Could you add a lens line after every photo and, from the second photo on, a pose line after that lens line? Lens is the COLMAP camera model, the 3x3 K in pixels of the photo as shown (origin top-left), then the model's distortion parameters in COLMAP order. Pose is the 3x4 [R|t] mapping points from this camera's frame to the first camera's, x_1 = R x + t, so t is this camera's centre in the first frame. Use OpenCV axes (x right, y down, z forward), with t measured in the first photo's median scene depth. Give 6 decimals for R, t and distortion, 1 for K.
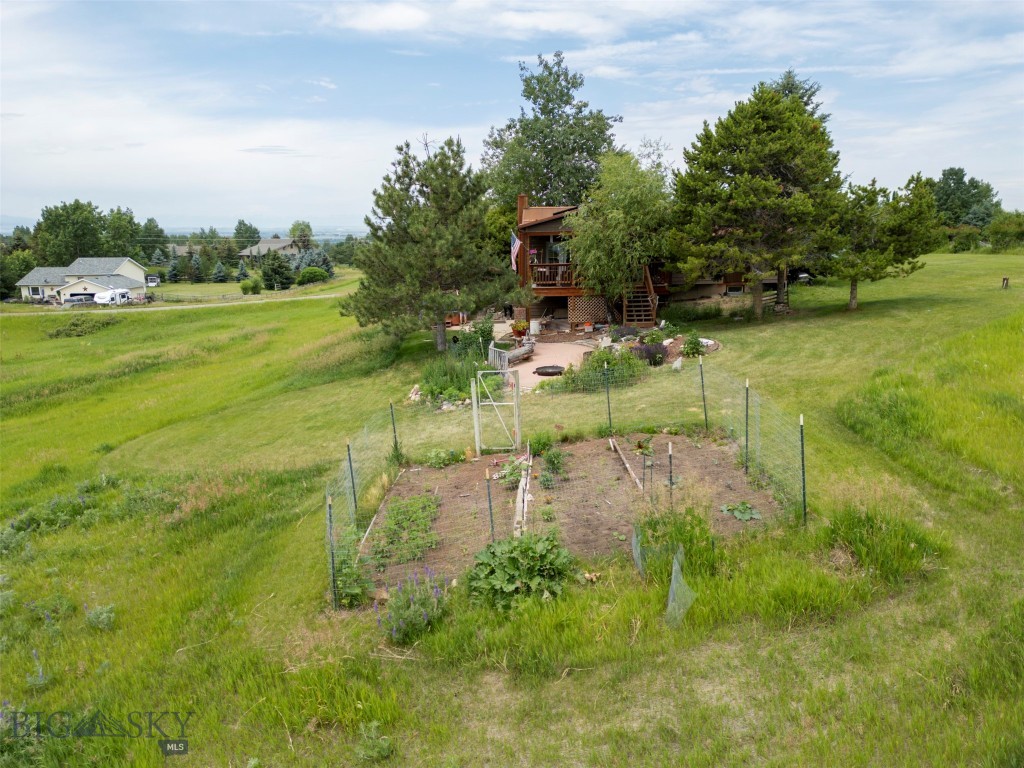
lens RADIAL K [[714.1, 0, 512.2], [0, 714.1, 385.2], [0, 0, 1]] dist [0.084595, -0.081073]
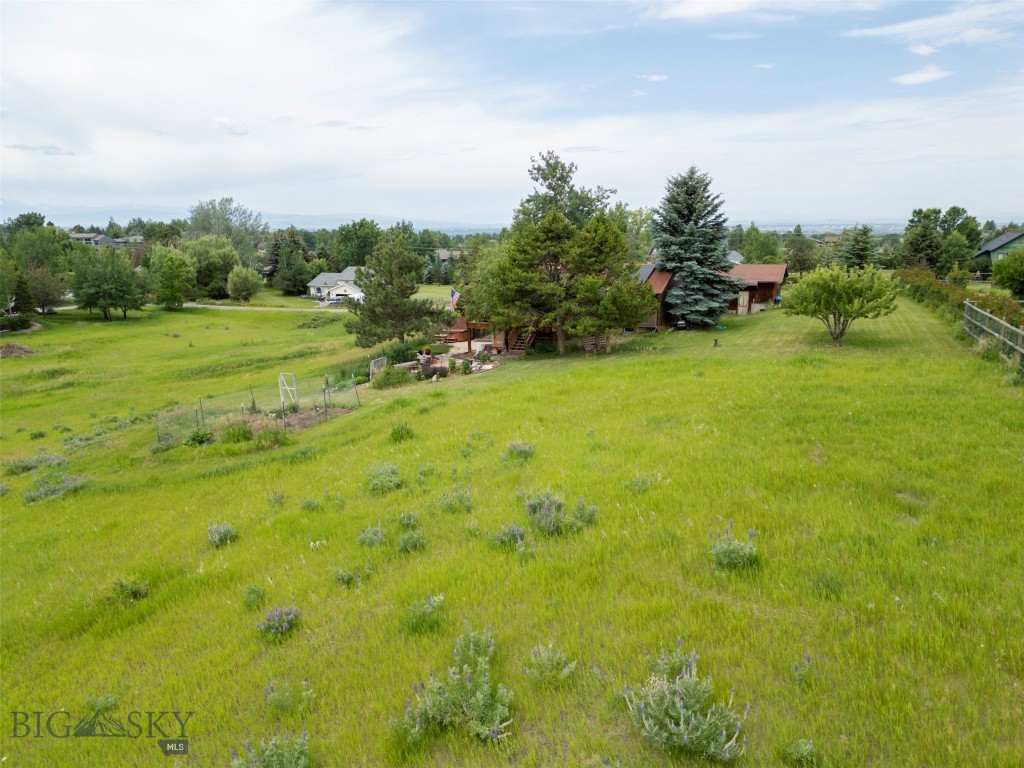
lens RADIAL K [[714.1, 0, 523.3], [0, 714.1, 387.9], [0, 0, 1]] dist [0.084595, -0.081073]
pose [[0.926980, 0.086900, -0.364906, 0.530599], [-0.082907, 0.996201, 0.026627, -0.034208], [0.365834, 0.005571, 0.930663, -0.297074]]
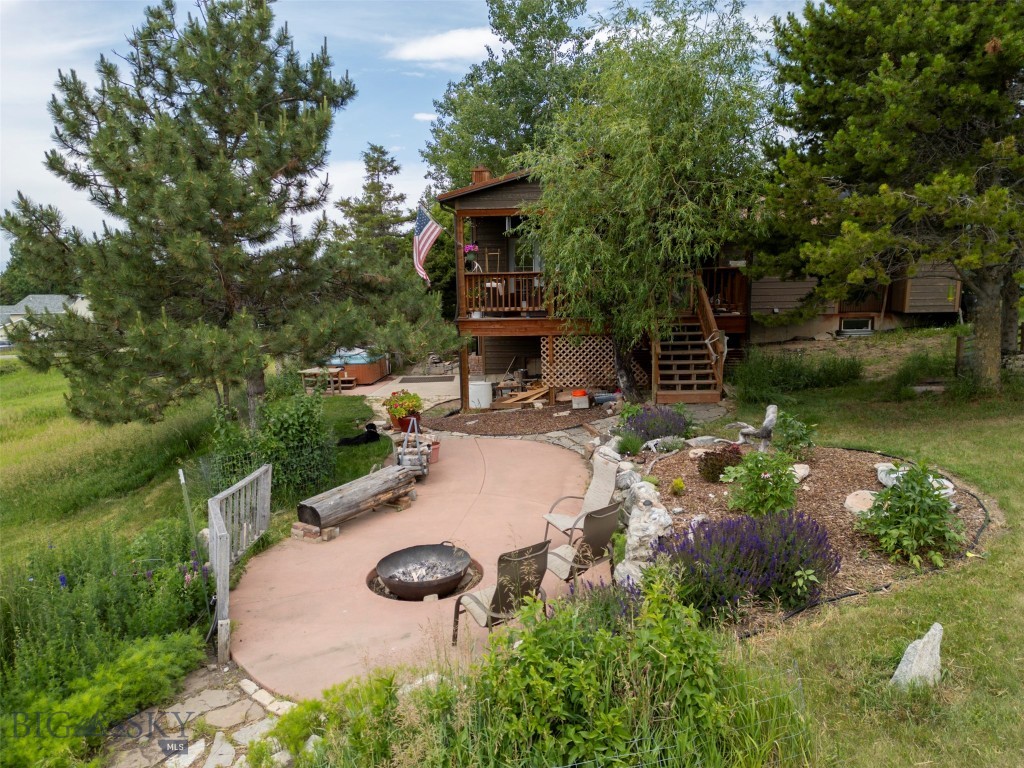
lens RADIAL K [[714.1, 0, 513.0], [0, 714.1, 380.7], [0, 0, 1]] dist [0.084595, -0.081073]
pose [[0.999368, 0.003059, -0.035421, 0.056788], [-0.005295, 0.997986, -0.063218, -0.045390], [0.035157, 0.063366, 0.997371, 0.370984]]
